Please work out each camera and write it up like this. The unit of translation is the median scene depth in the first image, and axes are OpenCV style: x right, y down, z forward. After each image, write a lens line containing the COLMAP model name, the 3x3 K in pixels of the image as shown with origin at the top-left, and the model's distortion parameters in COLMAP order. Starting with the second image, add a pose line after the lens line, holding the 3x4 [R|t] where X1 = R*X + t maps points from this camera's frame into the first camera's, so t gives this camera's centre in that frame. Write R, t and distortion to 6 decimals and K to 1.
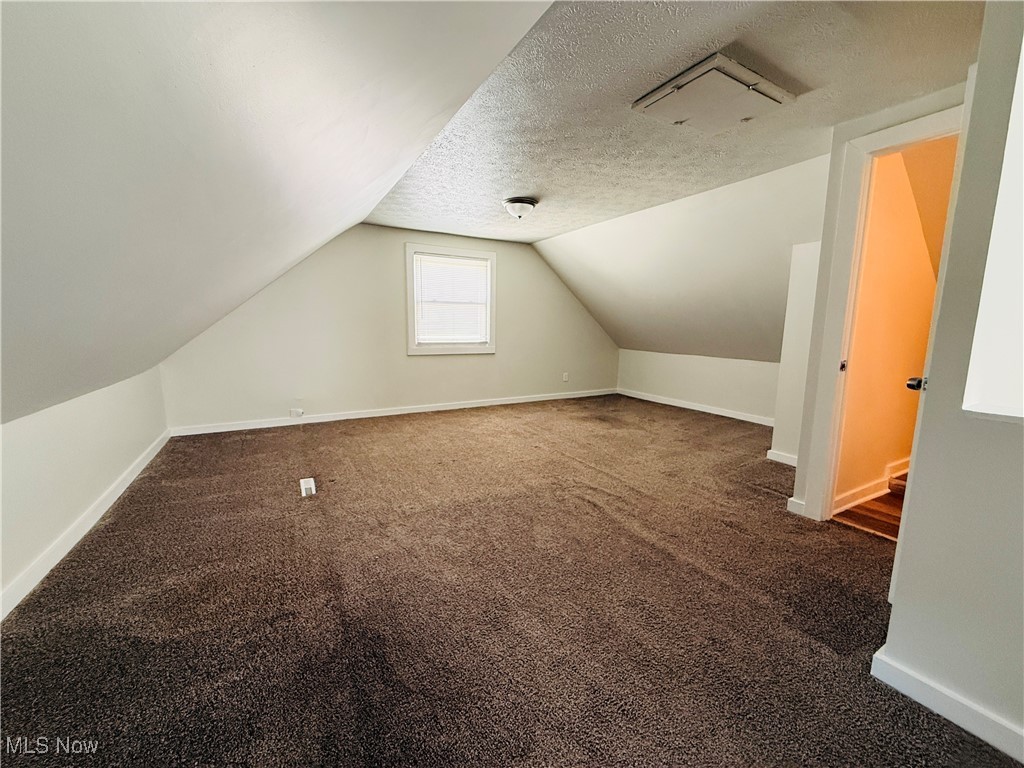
lens RADIAL K [[415.4, 0, 514.0], [0, 415.4, 380.7], [0, 0, 1]] dist [0.000089, -0.000218]
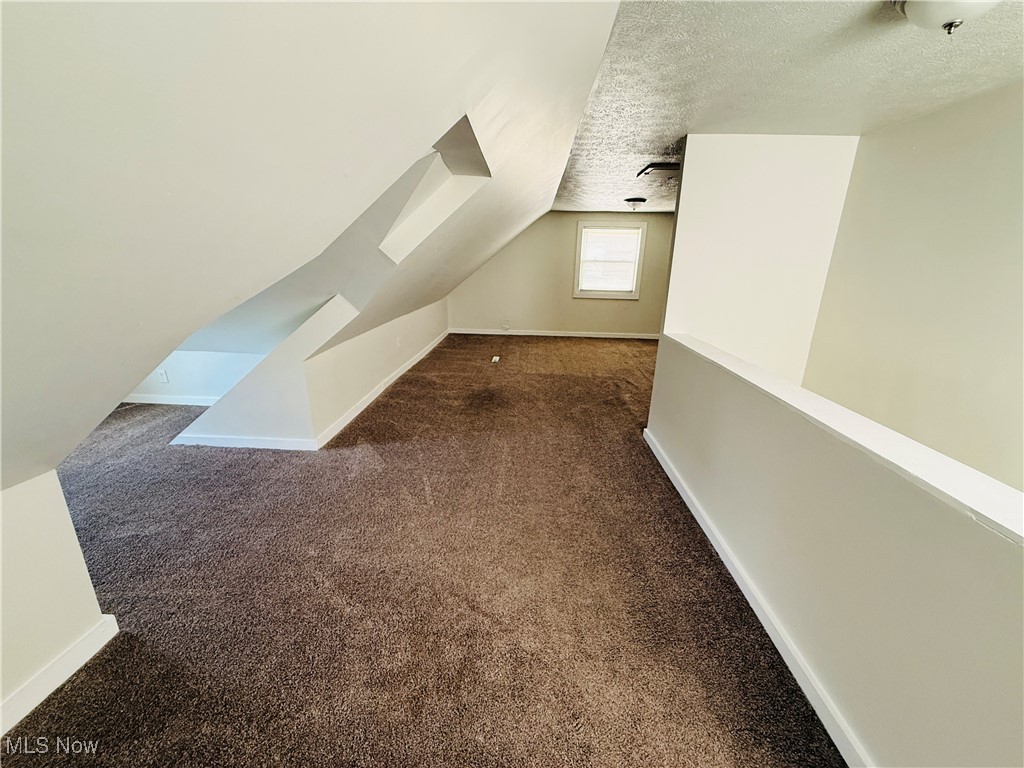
lens RADIAL K [[415.4, 0, 511.5], [0, 415.4, 385.5], [0, 0, 1]] dist [0.000089, -0.000218]
pose [[0.841455, 0.166731, -0.513959, 0.444416], [-0.084577, 0.980118, 0.179486, -0.000380], [0.533666, -0.107560, 0.838827, -0.487465]]
